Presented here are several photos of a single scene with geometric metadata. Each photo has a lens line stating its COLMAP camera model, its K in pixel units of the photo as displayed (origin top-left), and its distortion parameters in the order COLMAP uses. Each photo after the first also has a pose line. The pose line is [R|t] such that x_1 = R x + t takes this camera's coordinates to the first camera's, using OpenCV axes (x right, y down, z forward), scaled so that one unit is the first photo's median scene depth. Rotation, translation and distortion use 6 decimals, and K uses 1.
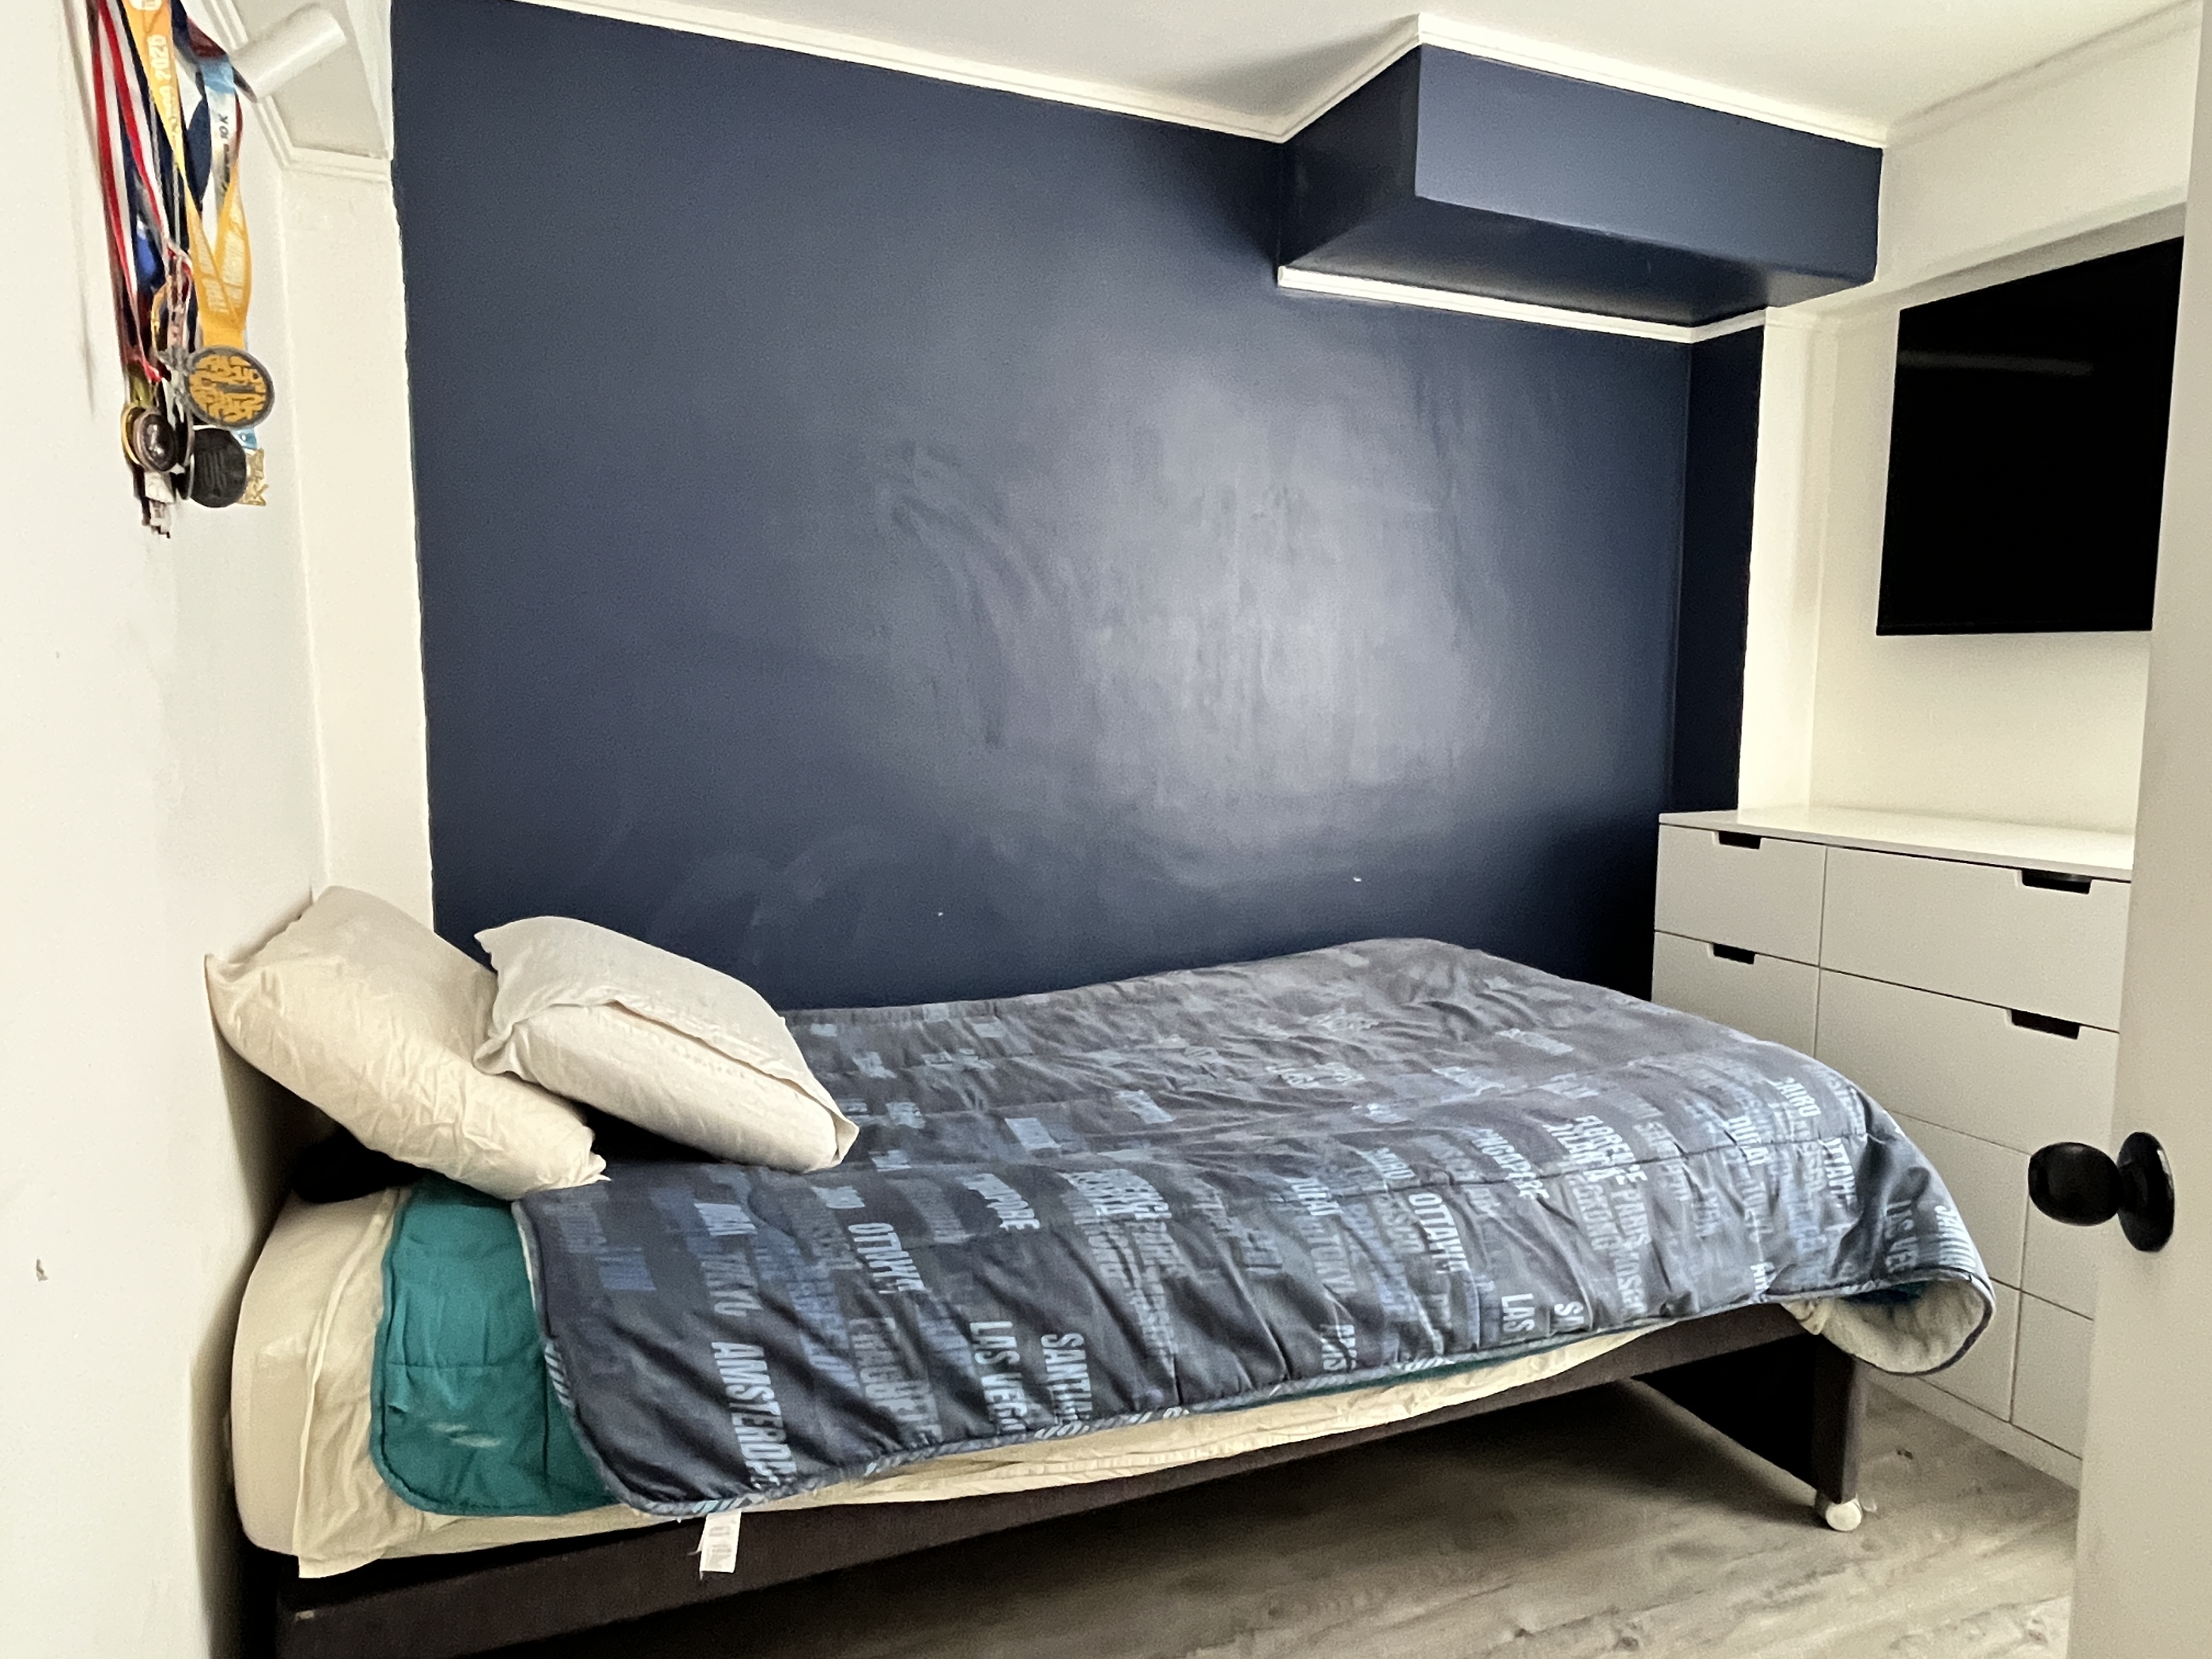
lens RADIAL K [[1342.3, 0, 1102.2], [0, 1342.3, 835.9], [0, 0, 1]] dist [0.008962, -0.003500]
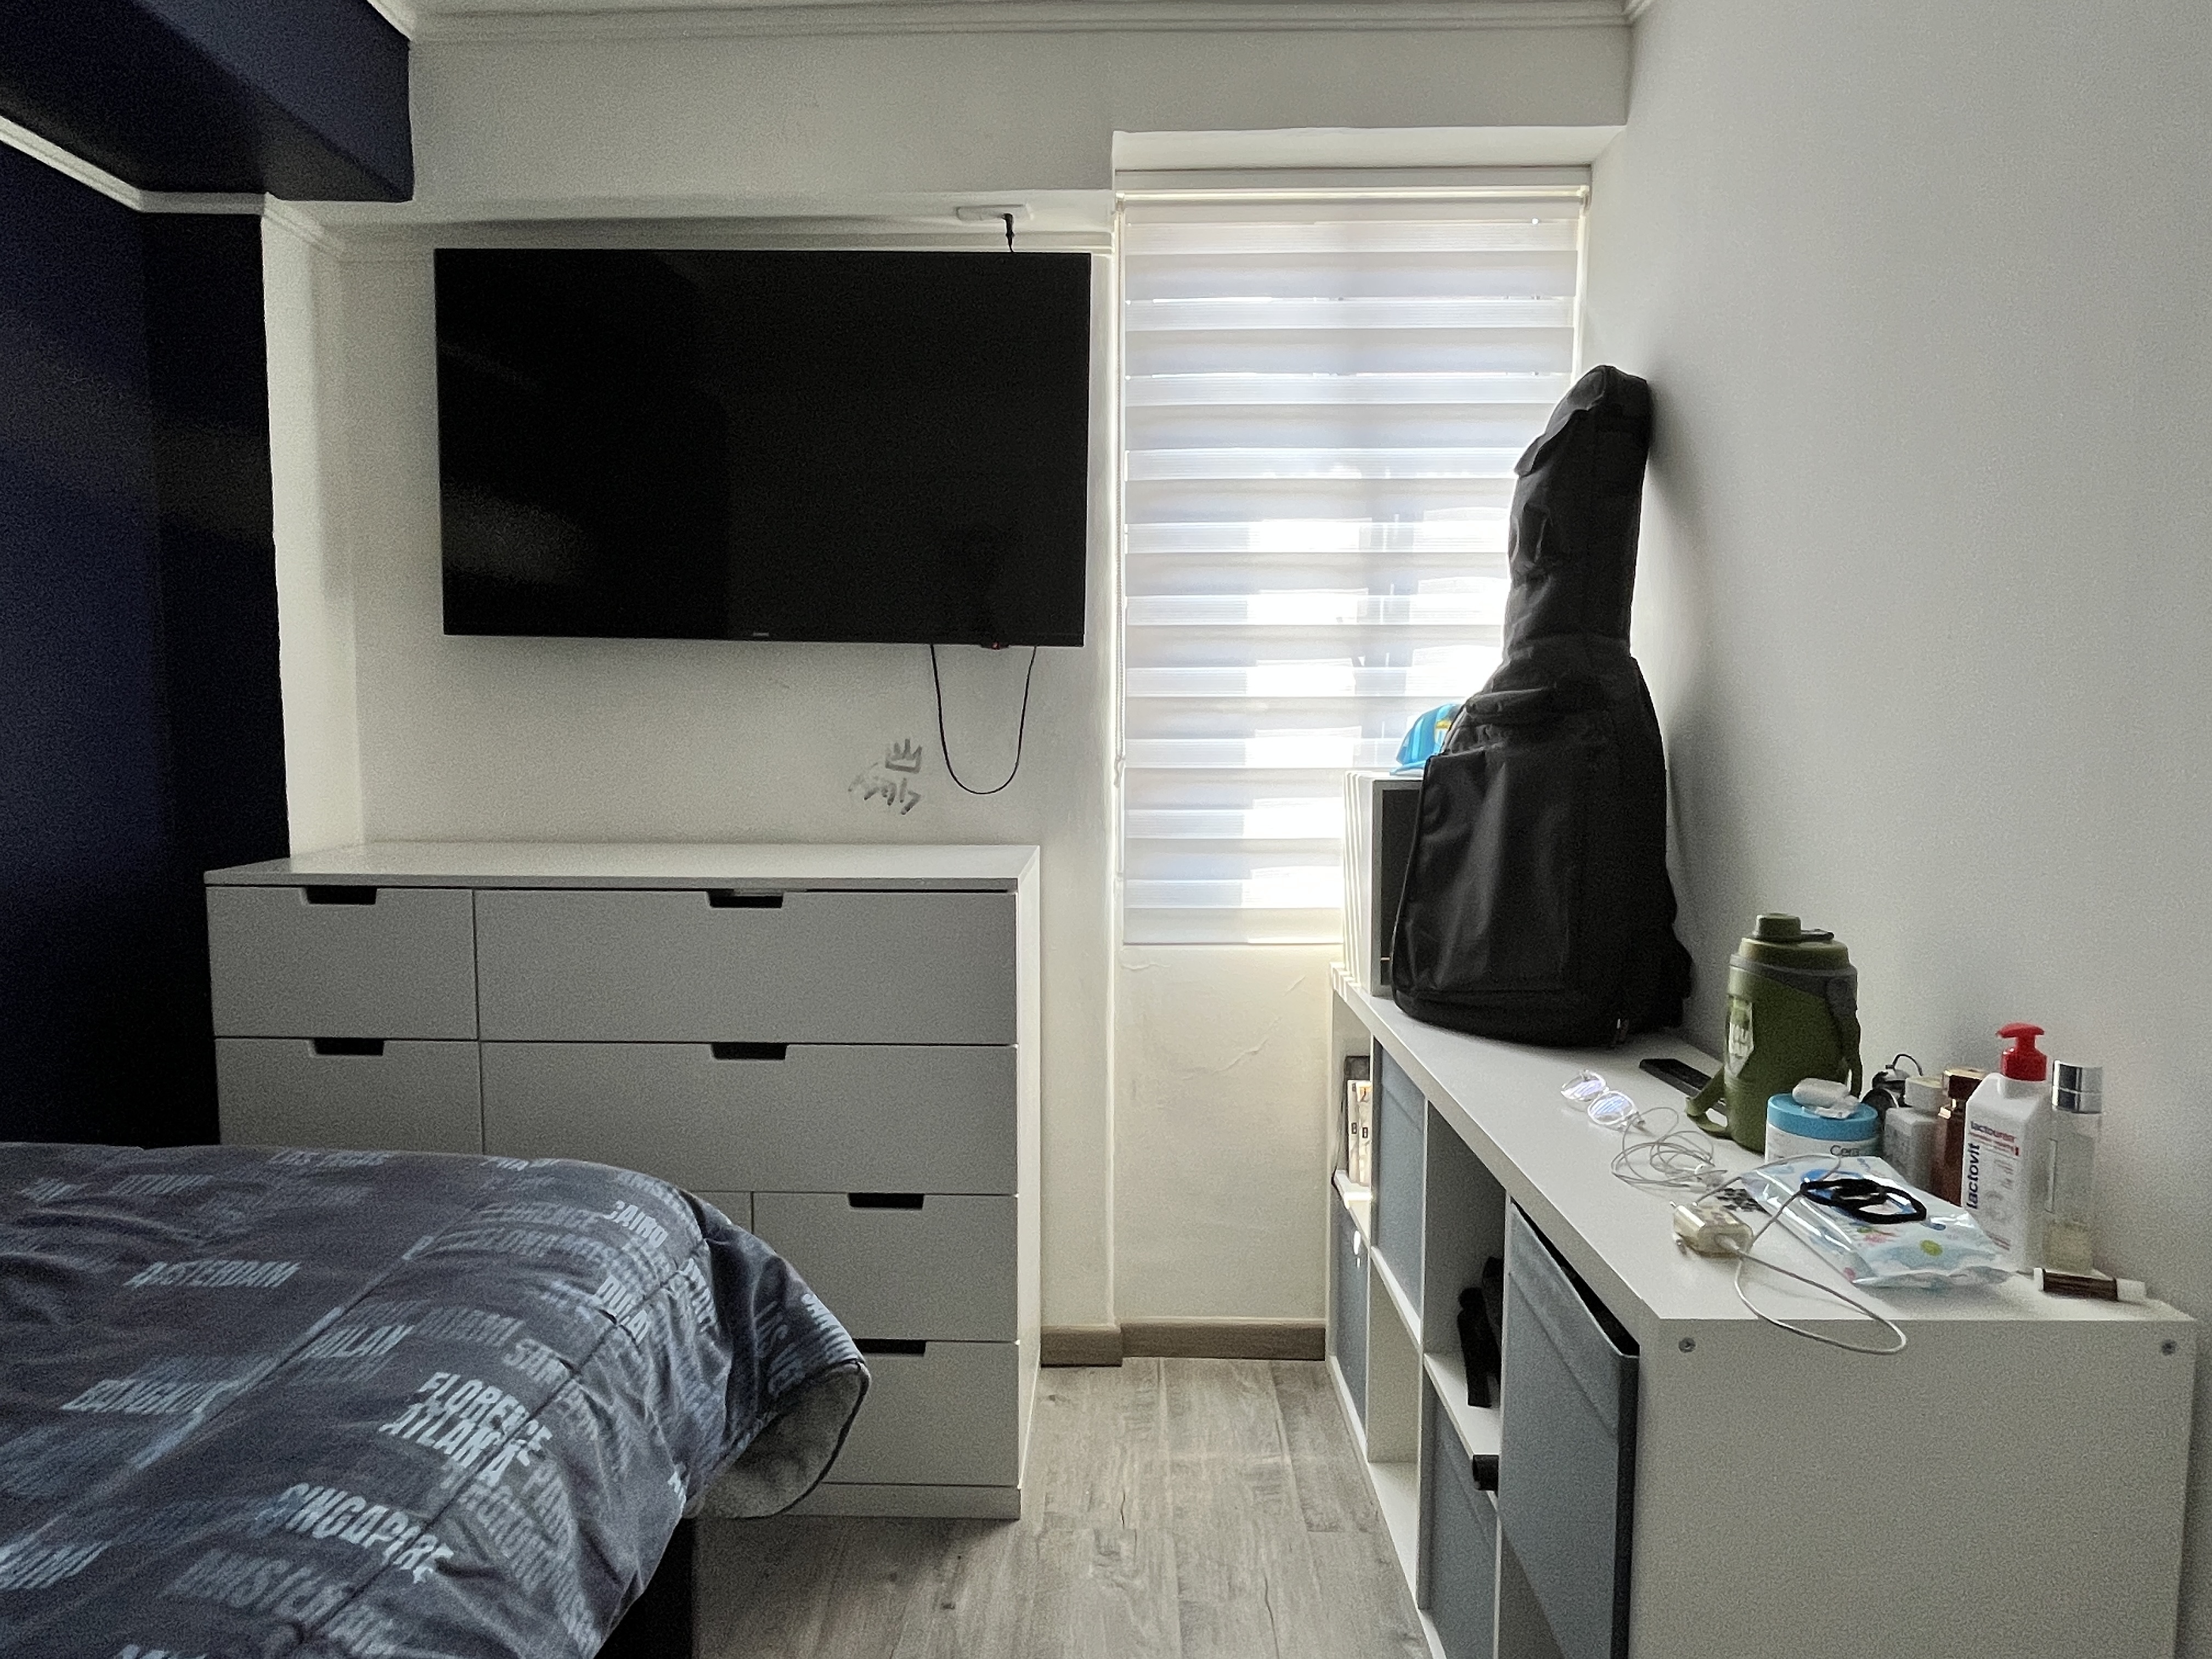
lens RADIAL K [[1342.3, 0, 1100.9], [0, 1342.3, 835.7], [0, 0, 1]] dist [0.008962, -0.003500]
pose [[0.408075, -0.078623, 0.909557, -0.050341], [0.096115, 0.994448, 0.042839, -0.031895], [-0.907875, 0.069940, 0.413366, 0.455108]]
